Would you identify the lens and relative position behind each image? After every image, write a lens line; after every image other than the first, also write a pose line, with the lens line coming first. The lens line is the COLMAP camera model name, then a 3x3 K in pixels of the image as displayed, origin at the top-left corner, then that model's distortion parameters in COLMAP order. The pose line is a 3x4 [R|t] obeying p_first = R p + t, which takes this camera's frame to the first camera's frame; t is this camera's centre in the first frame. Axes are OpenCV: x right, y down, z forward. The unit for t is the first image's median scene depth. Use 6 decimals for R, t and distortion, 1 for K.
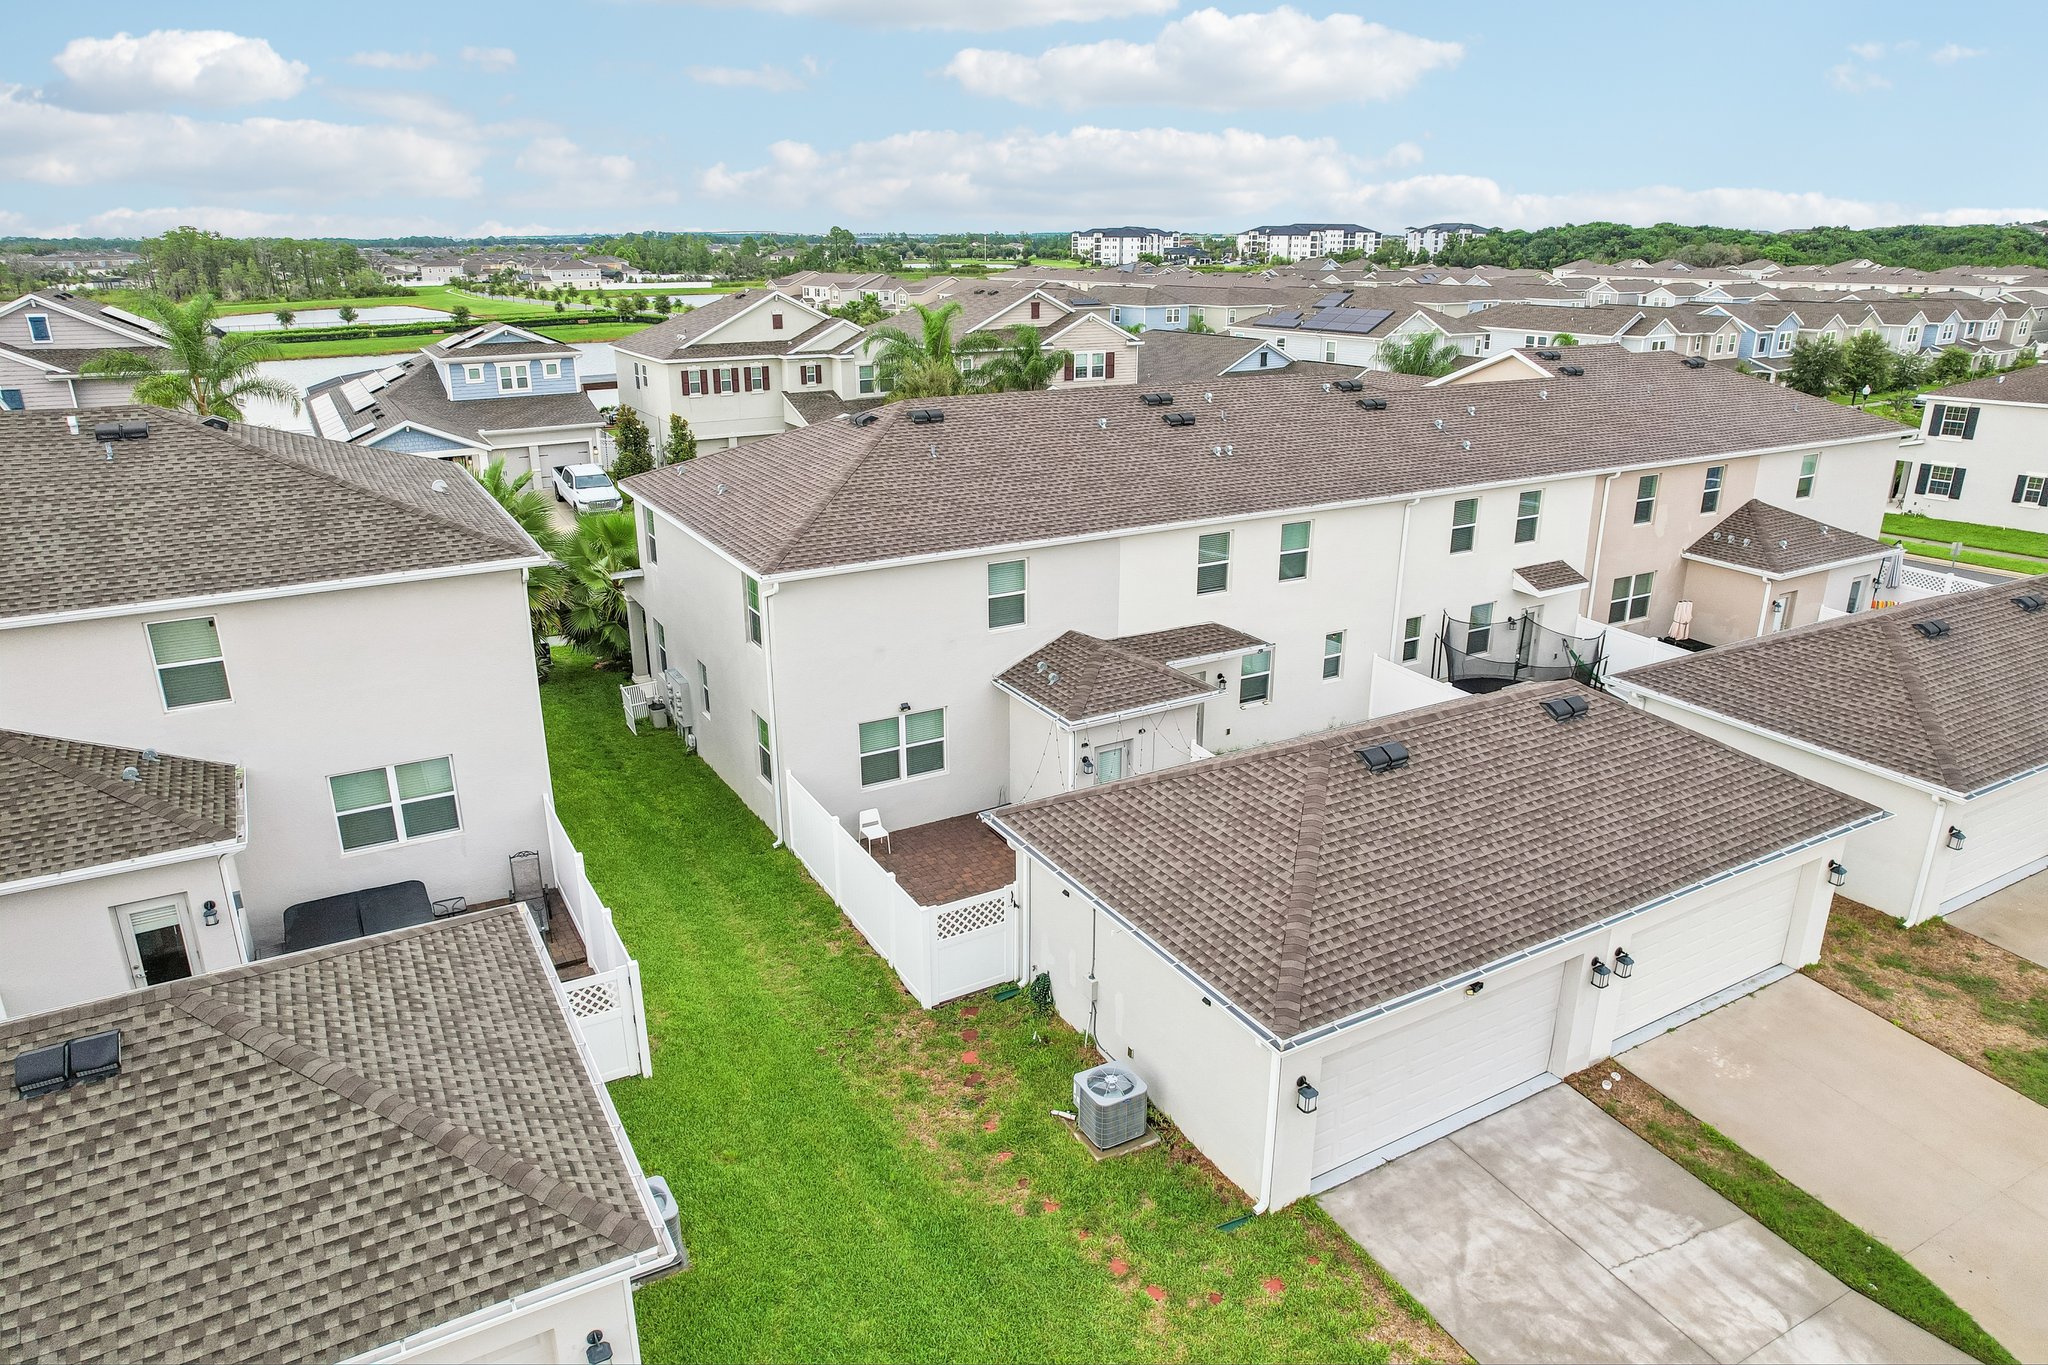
lens RADIAL K [[1310.0, 0, 1027.1], [0, 1310.0, 682.6], [0, 0, 1]] dist [-0.083560, 0.074865]
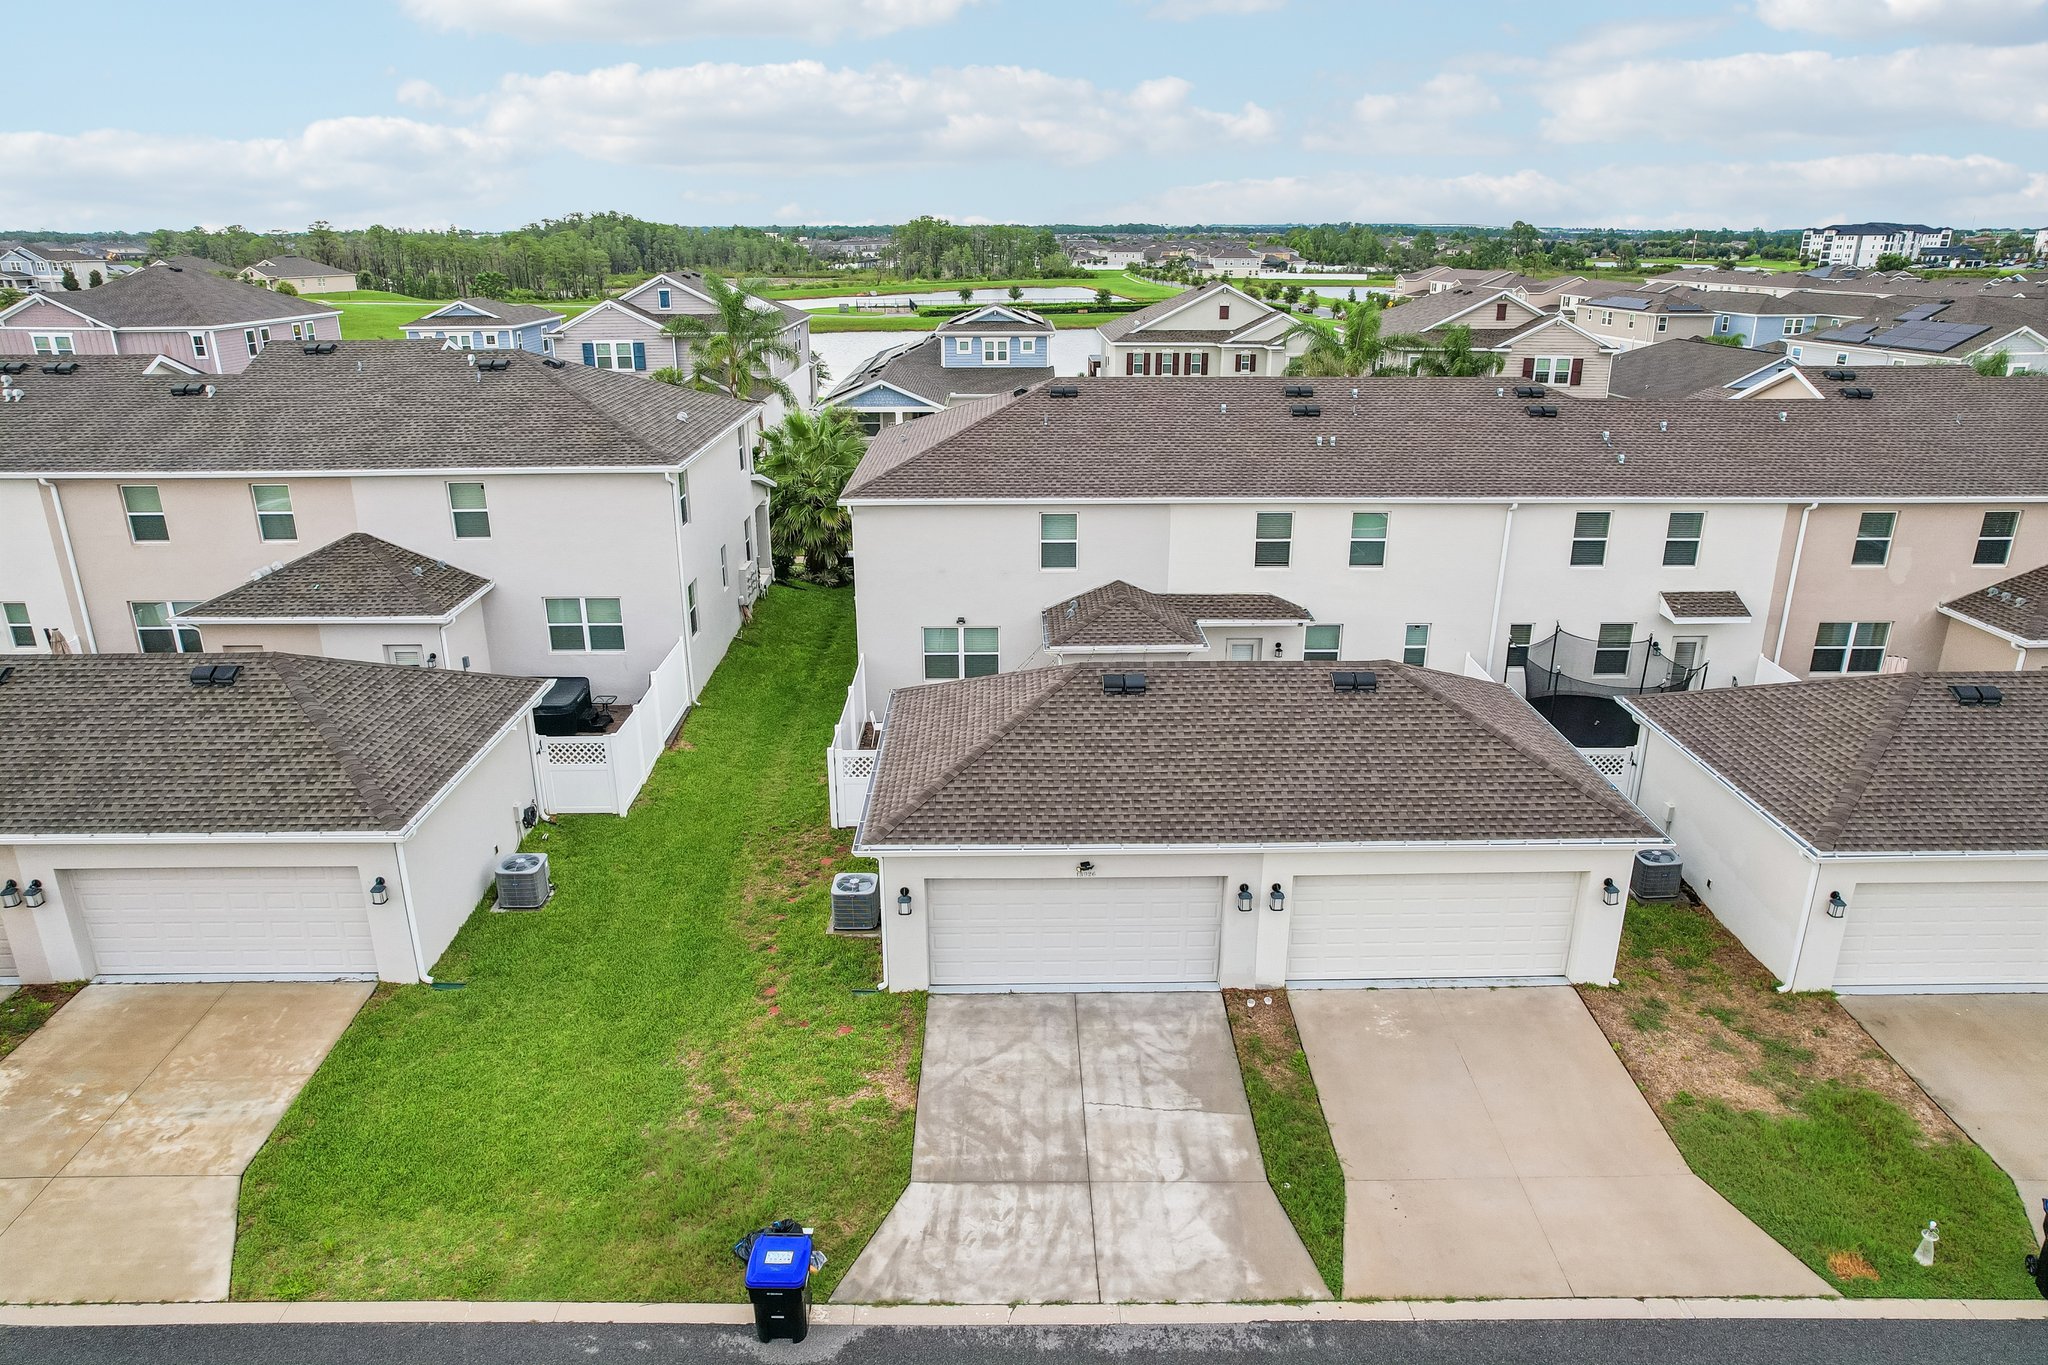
lens RADIAL K [[1310.9, 0, 1026.1], [0, 1310.9, 684.8], [0, 0, 1]] dist [-0.079597, 0.072391]
pose [[0.875953, 0.159253, -0.455352, 0.404014], [-0.156054, 0.986728, 0.044897, 0.010165], [0.456458, 0.031732, 0.889179, -0.057871]]
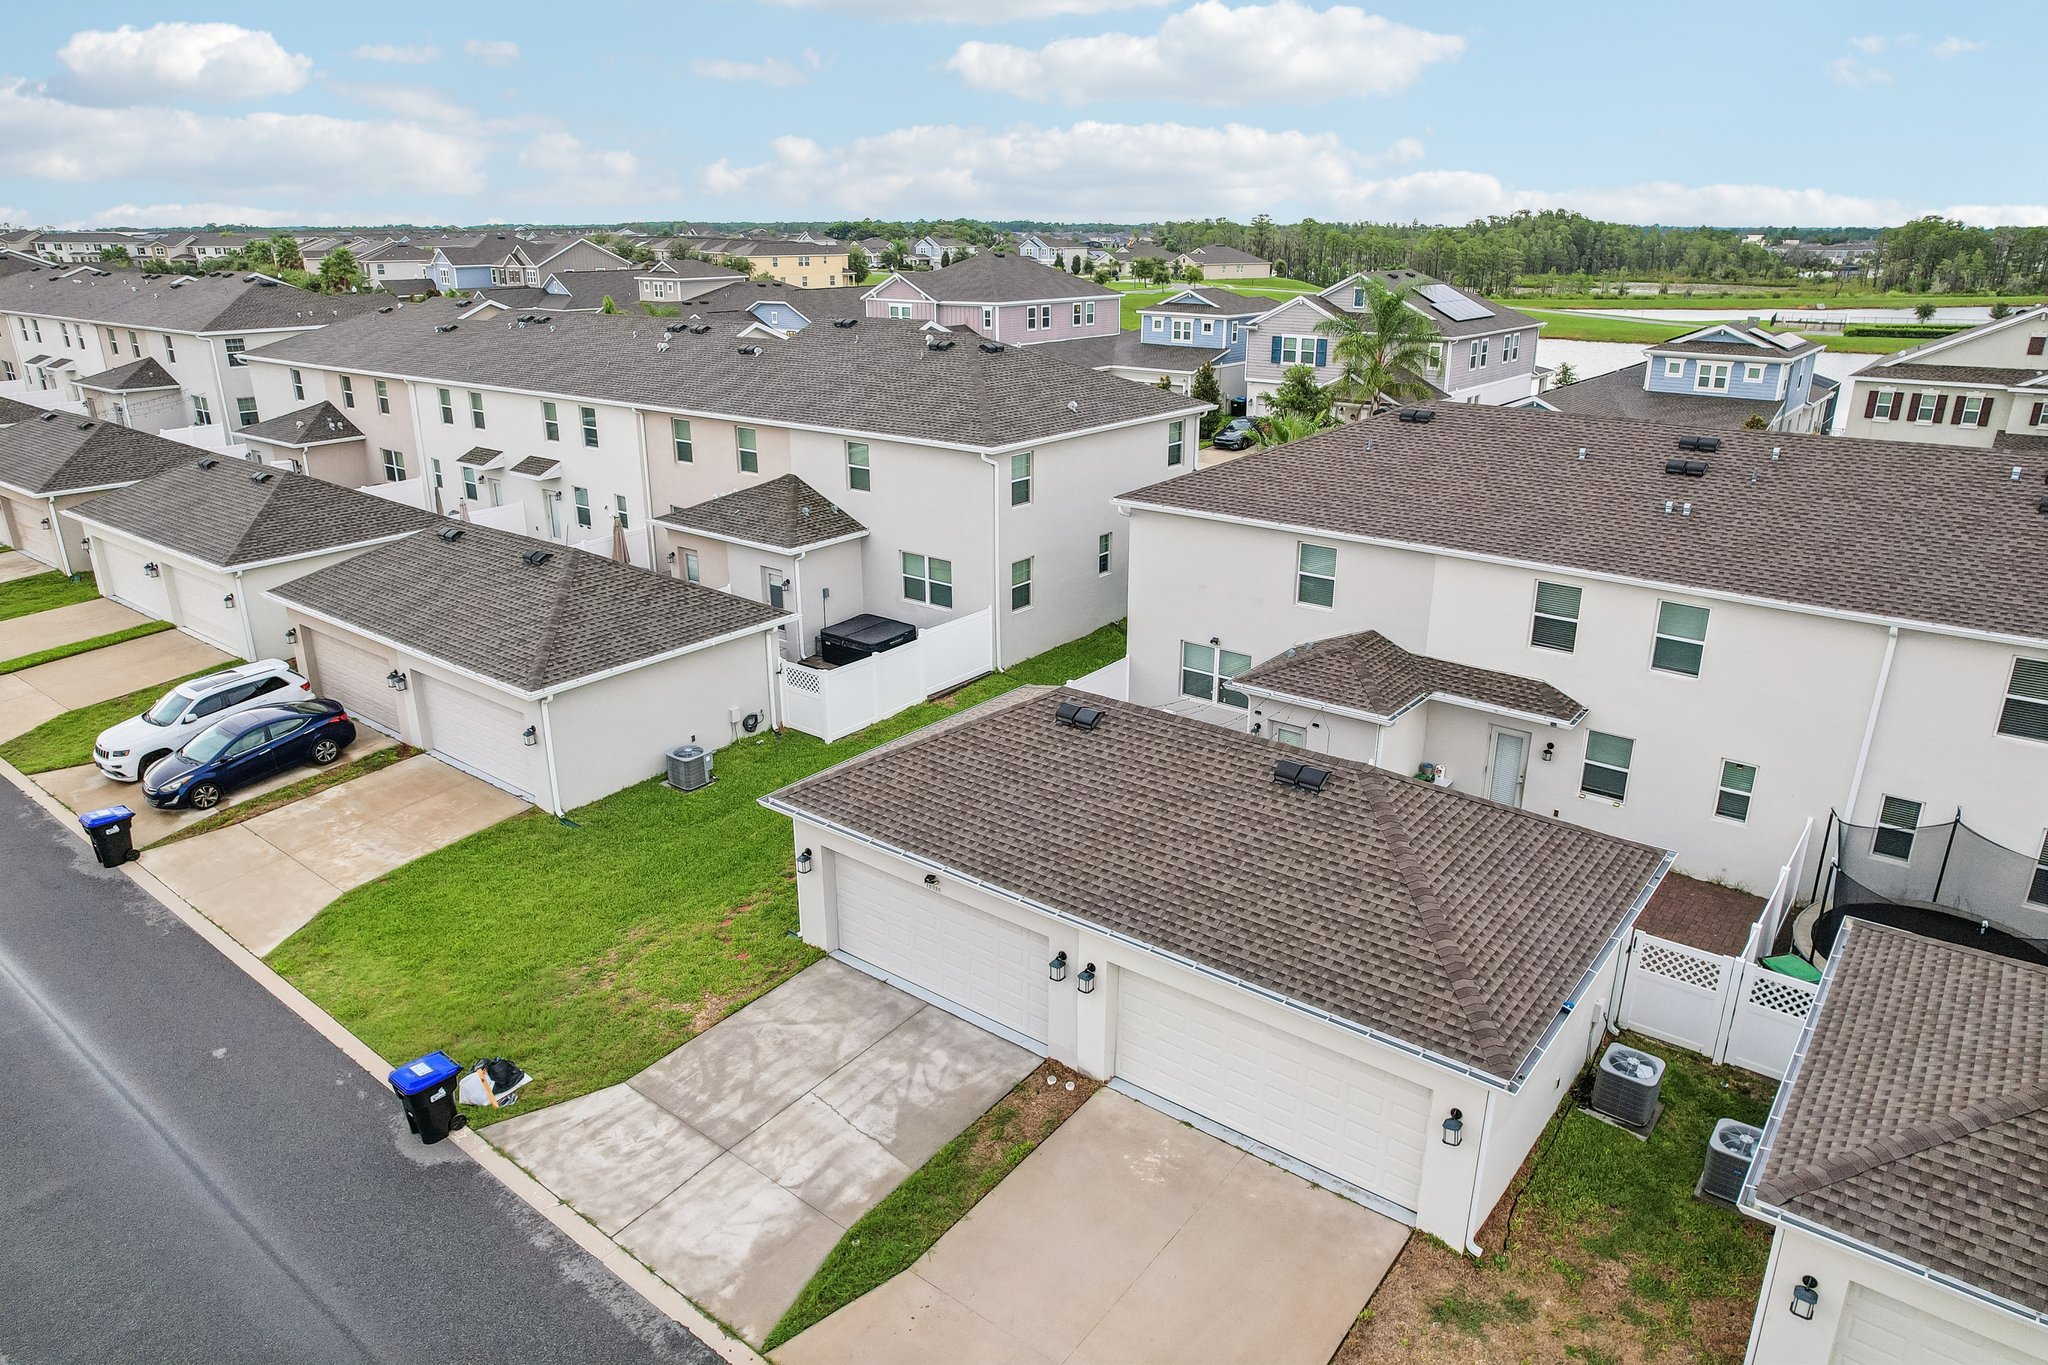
lens RADIAL K [[1310.9, 0, 1026.1], [0, 1310.9, 684.8], [0, 0, 1]] dist [-0.079597, 0.072391]
pose [[0.371639, 0.309044, -0.875429, 0.674868], [-0.301045, 0.932130, 0.201260, -0.099097], [0.878212, 0.188748, 0.439452, 0.249916]]
